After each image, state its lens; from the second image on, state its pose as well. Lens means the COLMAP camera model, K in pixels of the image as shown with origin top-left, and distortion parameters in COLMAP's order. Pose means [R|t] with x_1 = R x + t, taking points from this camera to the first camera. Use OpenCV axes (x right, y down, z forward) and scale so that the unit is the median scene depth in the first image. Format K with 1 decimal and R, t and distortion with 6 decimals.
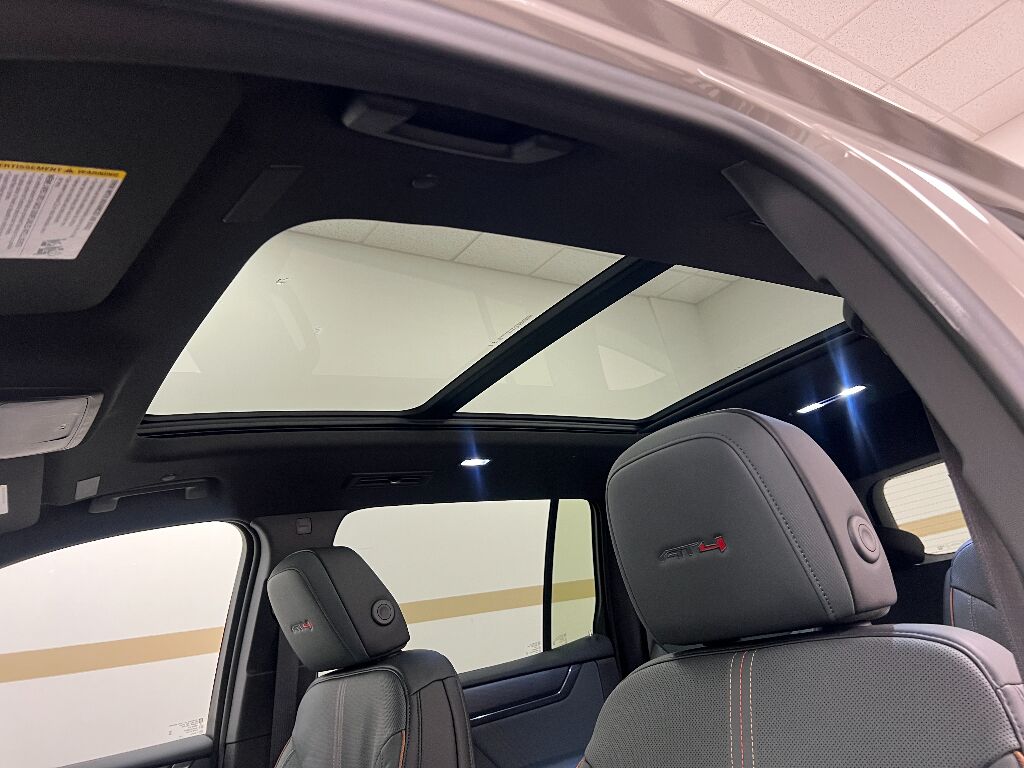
lens RADIAL K [[773.7, 0, 512.7], [0, 773.7, 376.1], [0, 0, 1]] dist [0.050002, -0.056490]
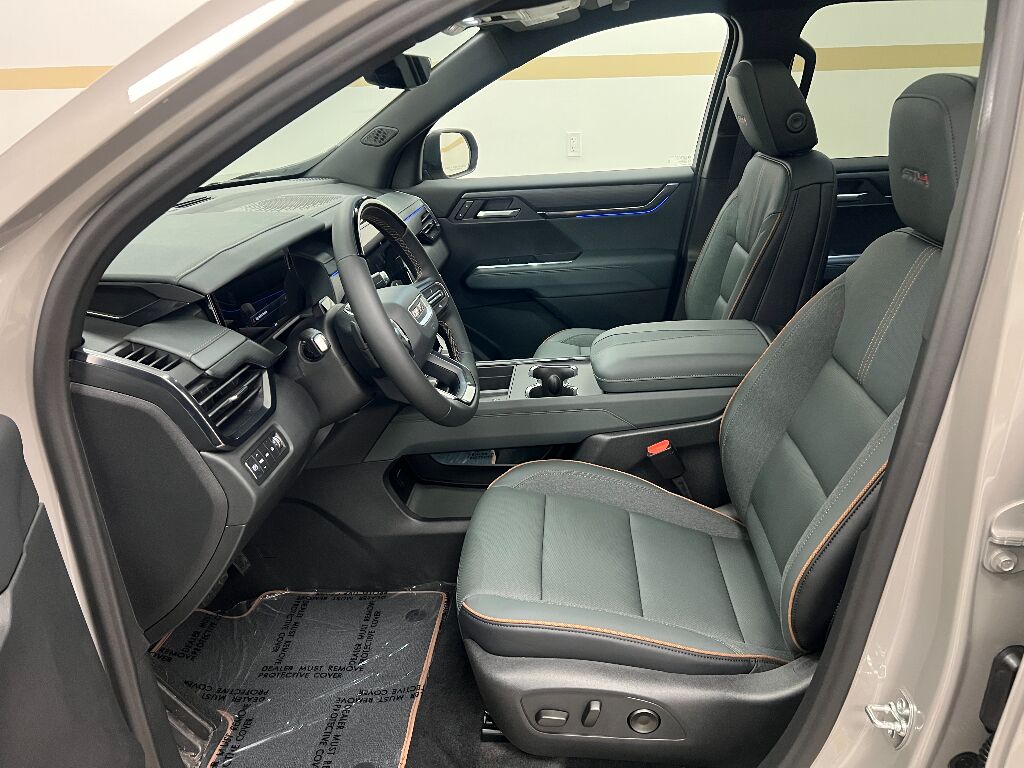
lens RADIAL K [[783.4, 0, 512.0], [0, 783.4, 384.0], [0, 0, 1]] dist [0.040755, -0.053898]
pose [[0.762870, 0.362618, -0.535292, 0.301902], [0.117207, 0.736639, 0.666052, -0.276097], [0.635839, -0.570851, 0.519459, -0.213046]]
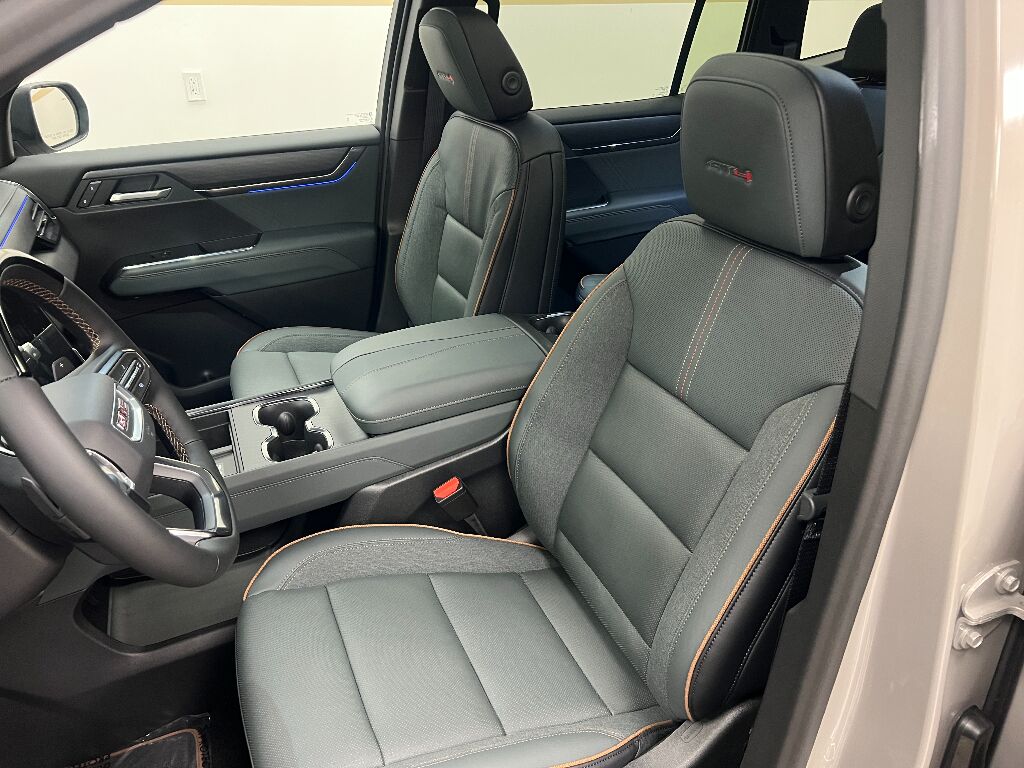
lens RADIAL K [[773.7, 0, 512.7], [0, 773.7, 376.1], [0, 0, 1]] dist [0.050002, -0.056490]
pose [[0.964373, 0.241355, -0.108313, 0.059117], [-0.086378, 0.674271, 0.733415, -0.225281], [0.250046, -0.697930, 0.671097, -0.072010]]
